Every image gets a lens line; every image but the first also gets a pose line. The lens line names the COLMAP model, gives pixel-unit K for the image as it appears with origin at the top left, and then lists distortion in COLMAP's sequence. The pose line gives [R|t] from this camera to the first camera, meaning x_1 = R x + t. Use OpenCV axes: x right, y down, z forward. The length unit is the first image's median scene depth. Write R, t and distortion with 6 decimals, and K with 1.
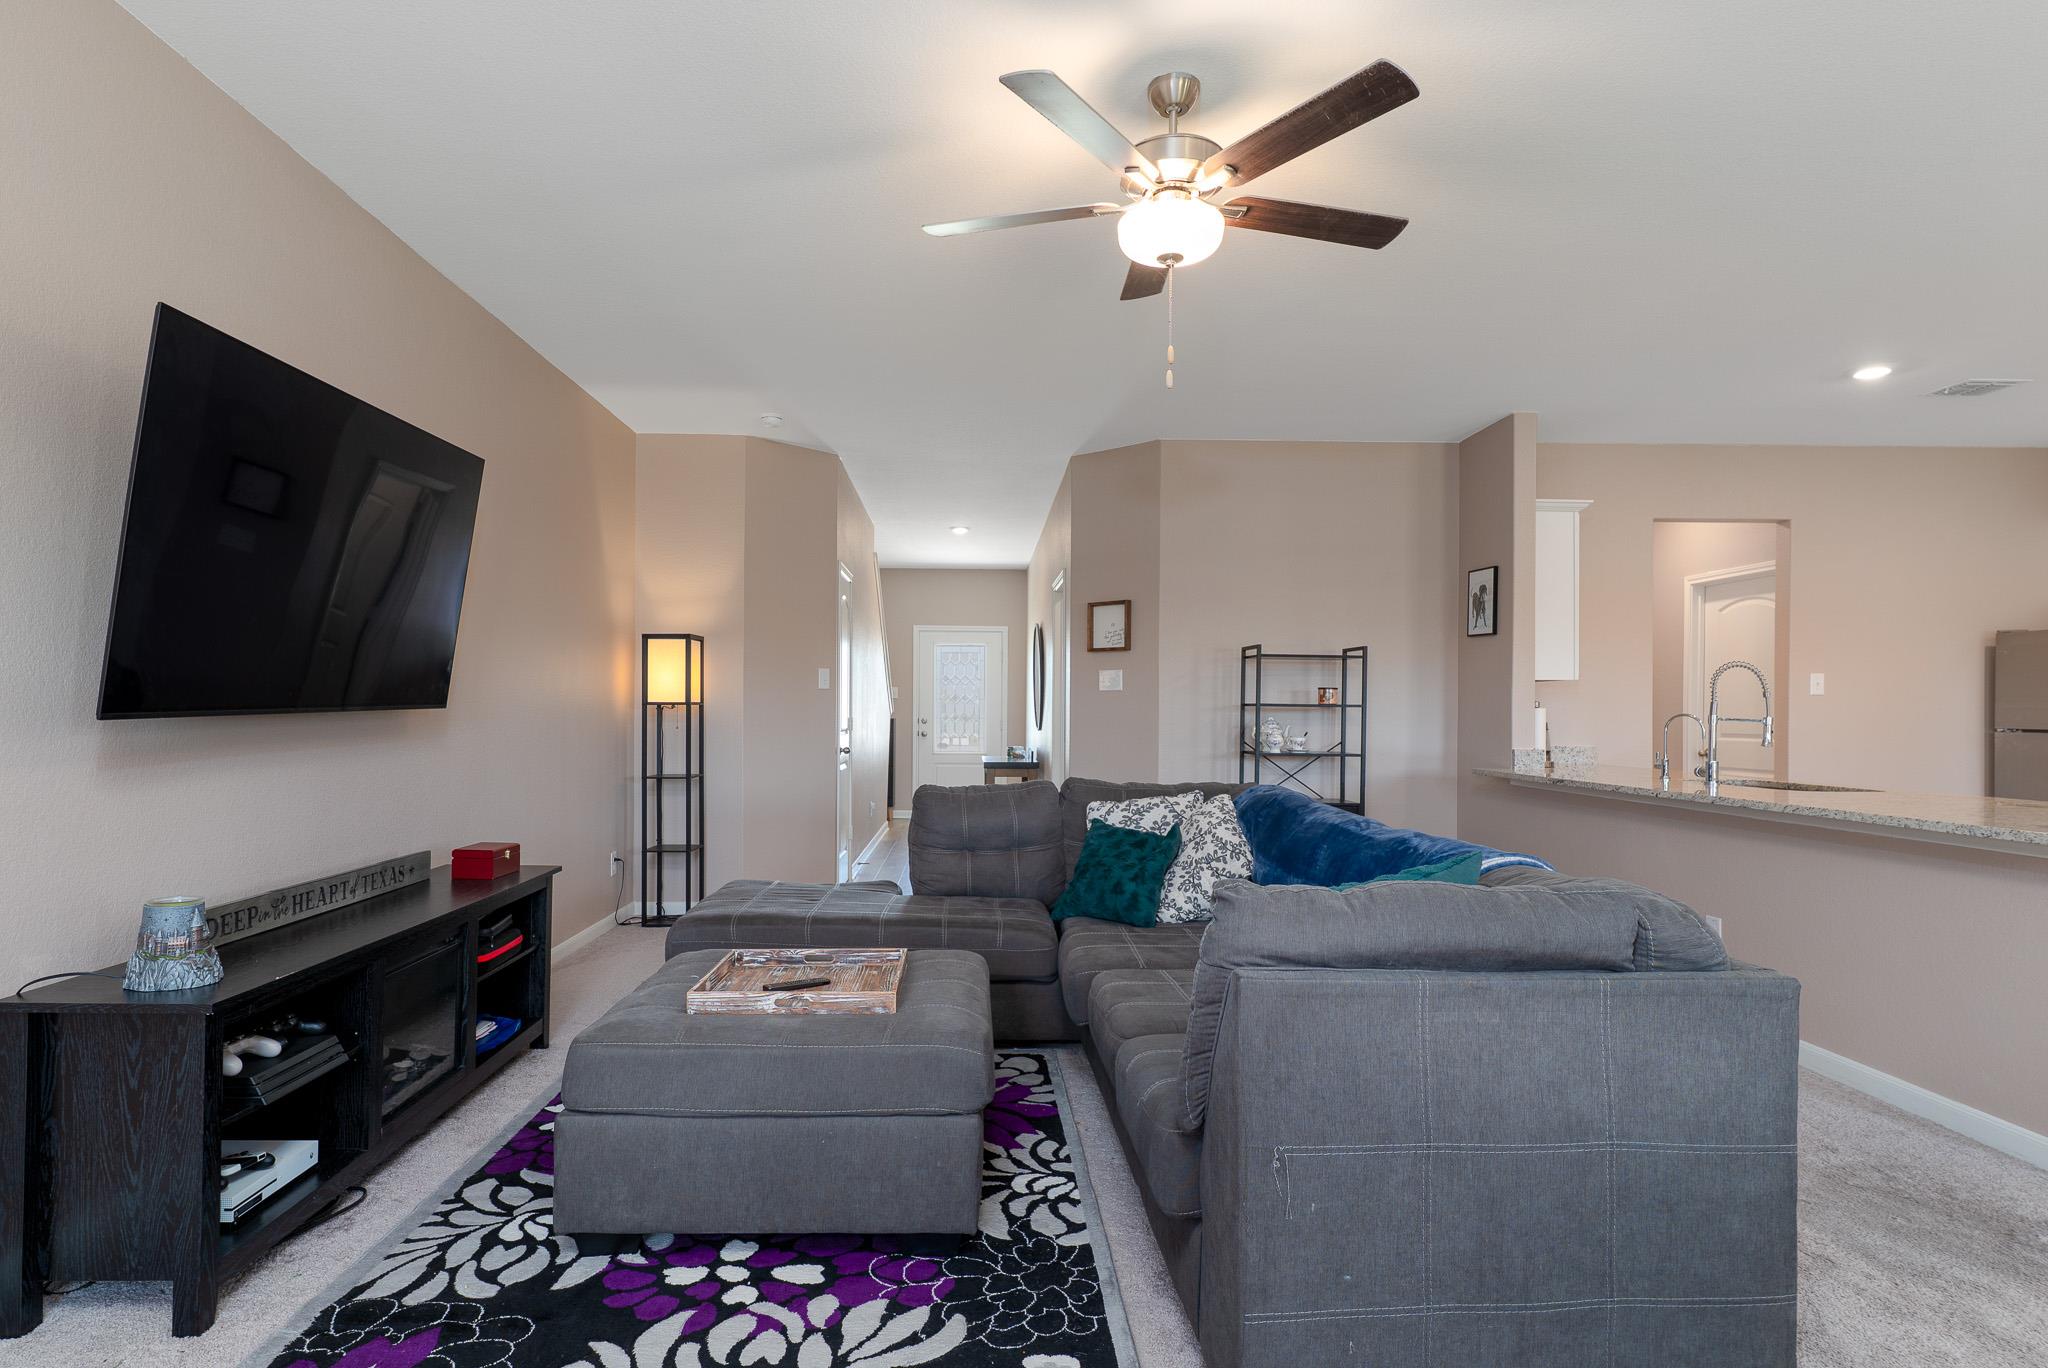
lens RADIAL K [[1053.4, 0, 1013.2], [0, 1053.4, 711.9], [0, 0, 1]] dist [-0.003788, 0.001909]
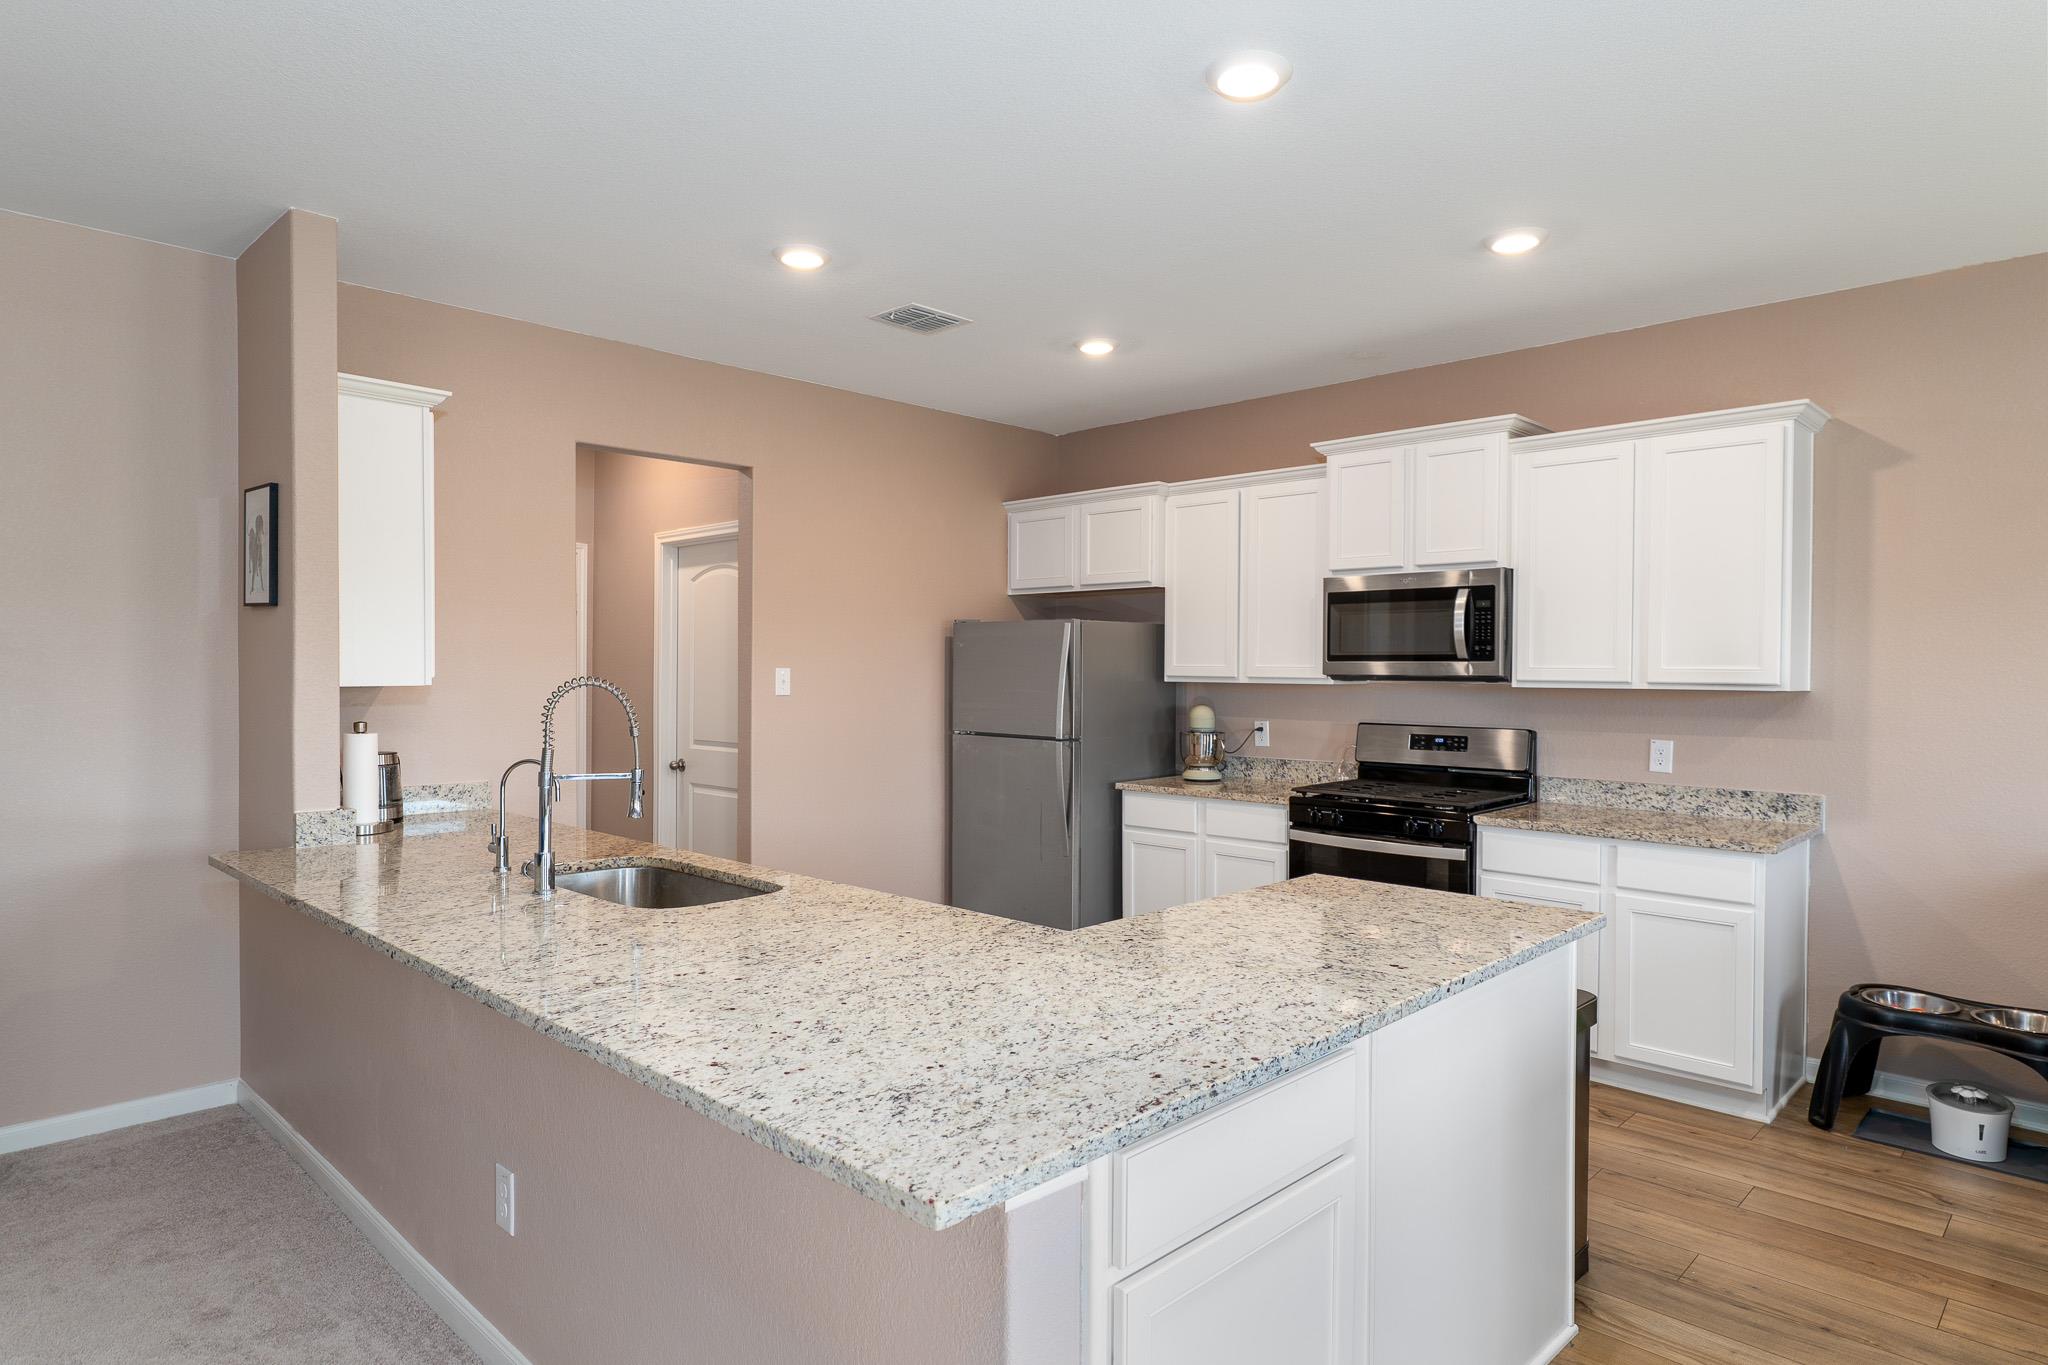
lens RADIAL K [[1164.4, 0, 1005.3], [0, 1164.4, 679.1], [0, 0, 1]] dist [0.006409, 0.002021]
pose [[0.720877, -0.009545, 0.692997, 0.296960], [0.002402, 0.999934, 0.011275, -0.039401], [-0.693058, -0.006463, 0.720852, 0.272744]]
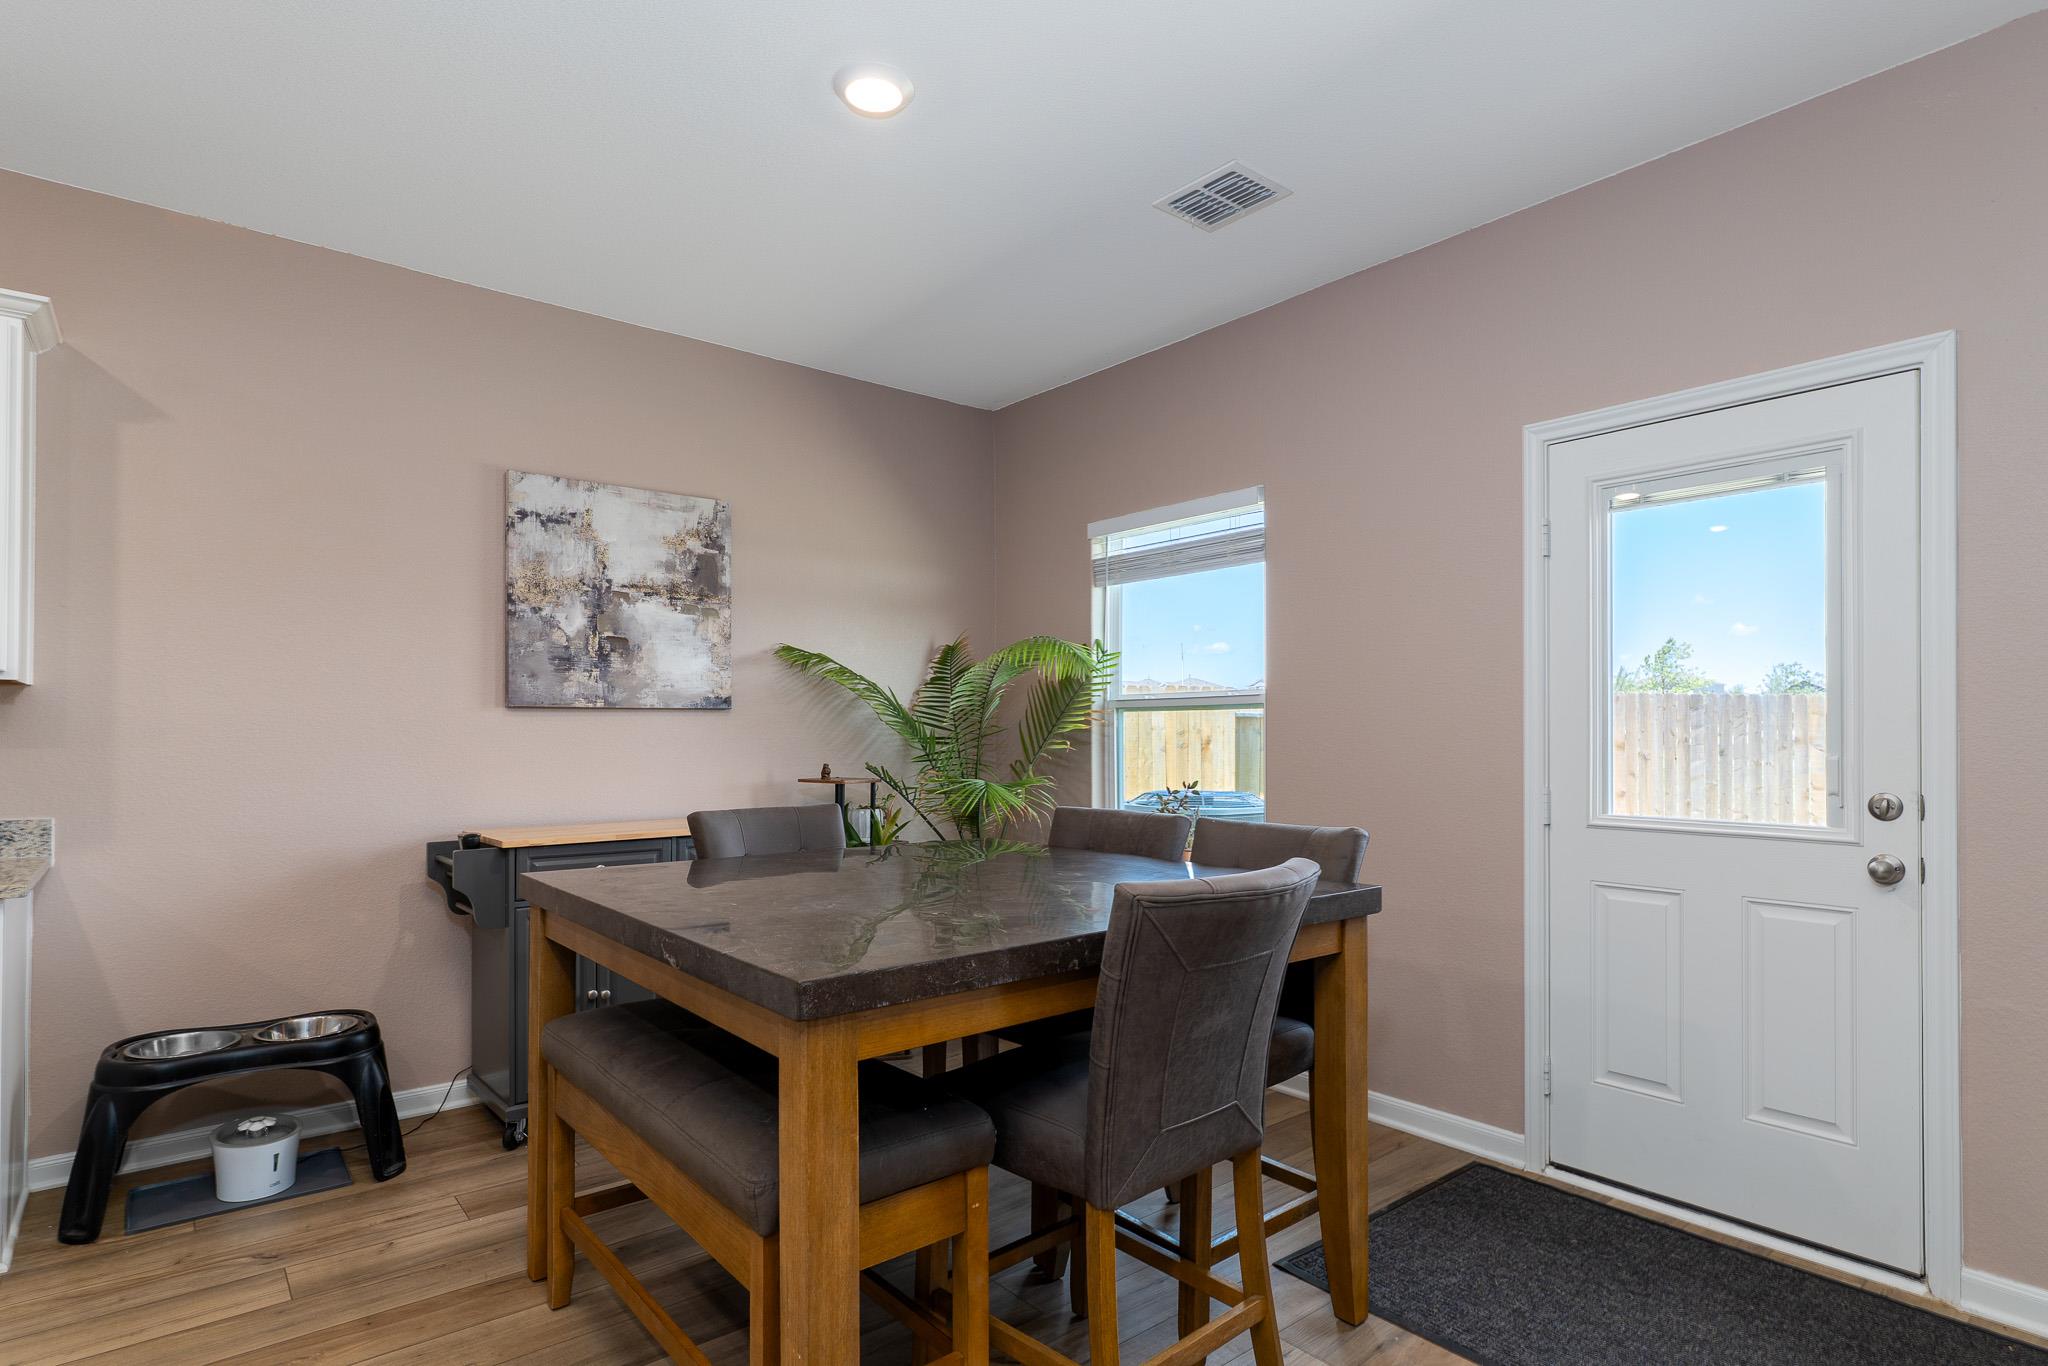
lens RADIAL K [[1053.4, 0, 1027.9], [0, 1053.4, 726.5], [0, 0, 1]] dist [-0.003788, 0.001909]
pose [[-0.618293, -0.000669, 0.785947, 0.456384], [-0.004663, 0.999985, -0.002817, -0.005622], [-0.785934, -0.005407, -0.618287, 0.378962]]
